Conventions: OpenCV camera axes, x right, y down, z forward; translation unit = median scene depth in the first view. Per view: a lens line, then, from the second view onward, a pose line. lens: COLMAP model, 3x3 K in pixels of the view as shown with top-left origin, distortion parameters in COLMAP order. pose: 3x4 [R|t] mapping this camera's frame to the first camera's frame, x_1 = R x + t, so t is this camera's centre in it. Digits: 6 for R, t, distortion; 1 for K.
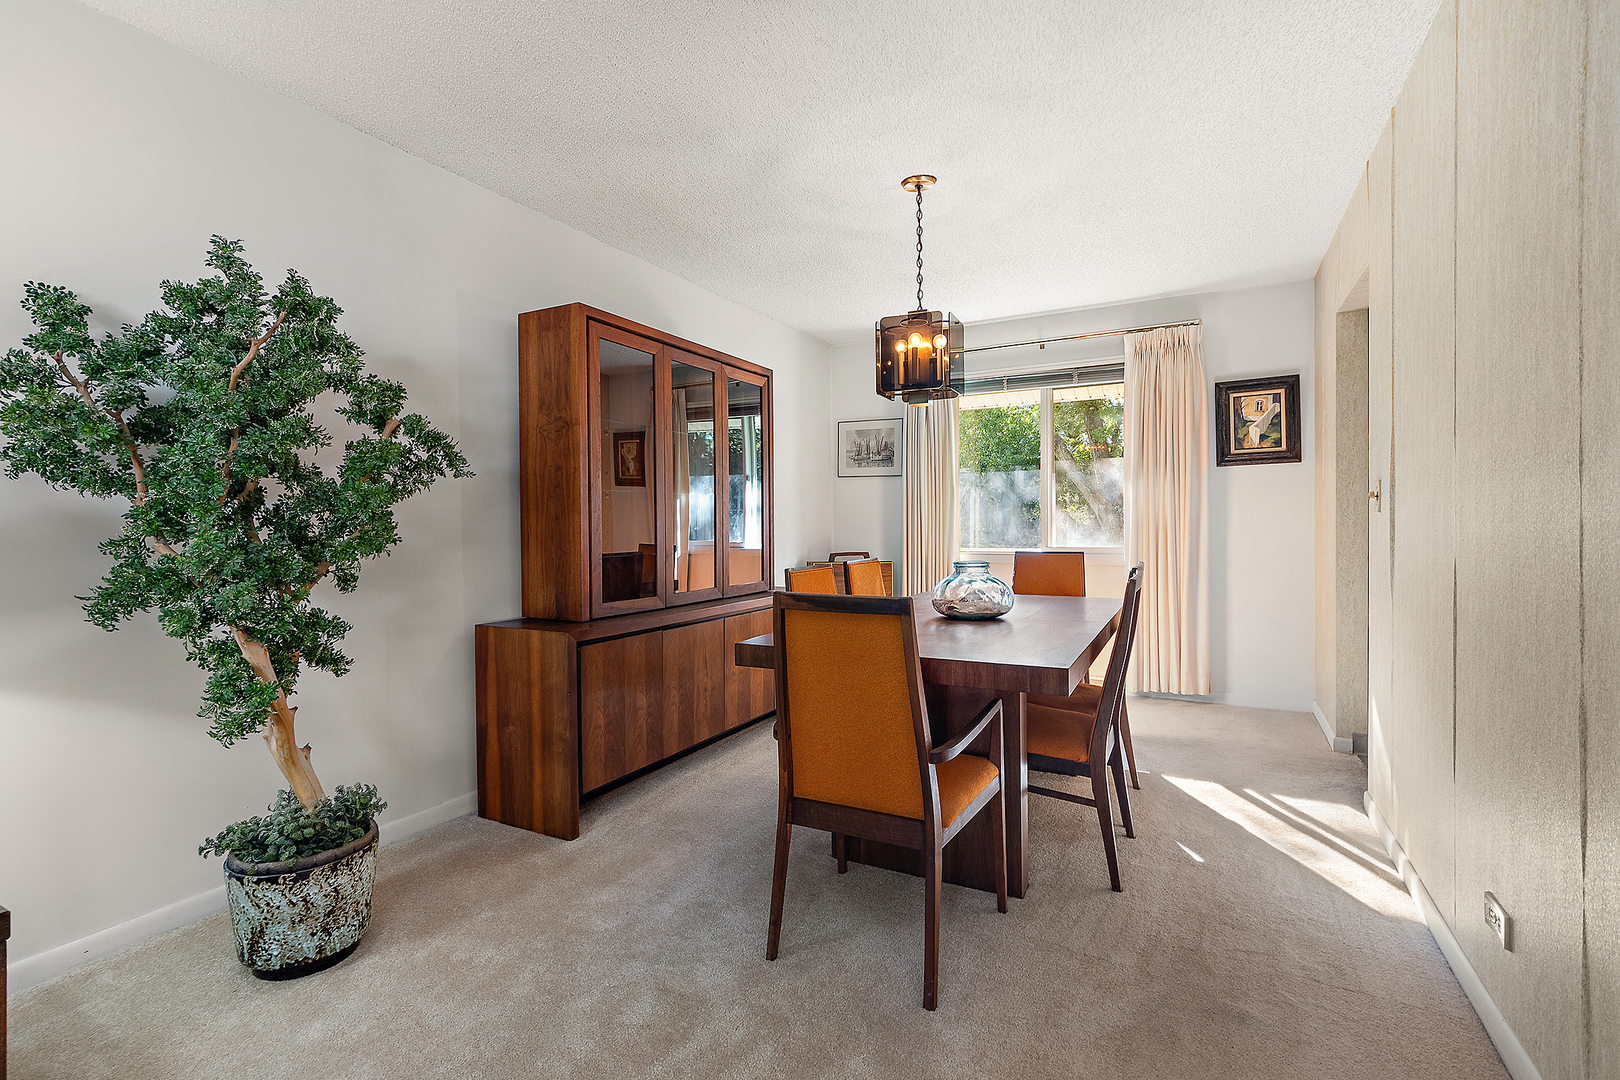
lens RADIAL K [[733.6, 0, 816.3], [0, 733.6, 538.5], [0, 0, 1]] dist [-0.002183, -0.000355]
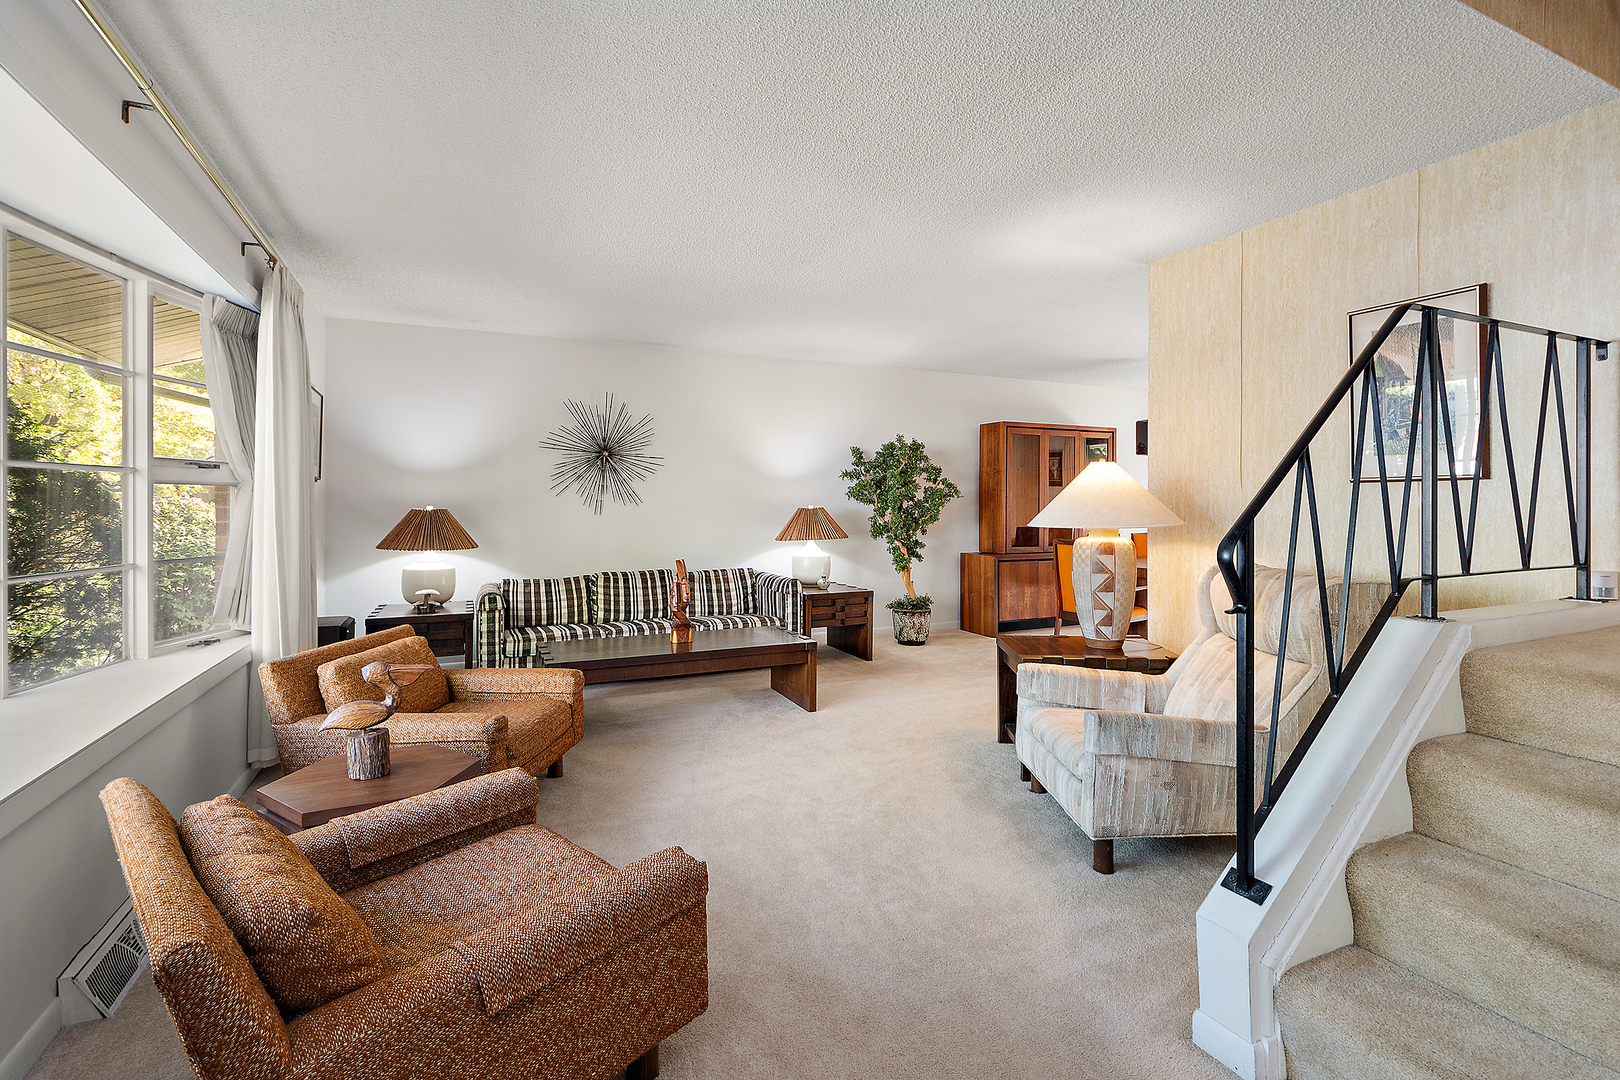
lens RADIAL K [[733.6, 0, 809.1], [0, 733.6, 527.2], [0, 0, 1]] dist [-0.002183, -0.000355]
pose [[0.804040, 0.025872, -0.594013, 0.868763], [-0.019983, 0.999664, 0.016491, -0.001822], [0.594240, -0.001389, 0.804287, -1.900127]]
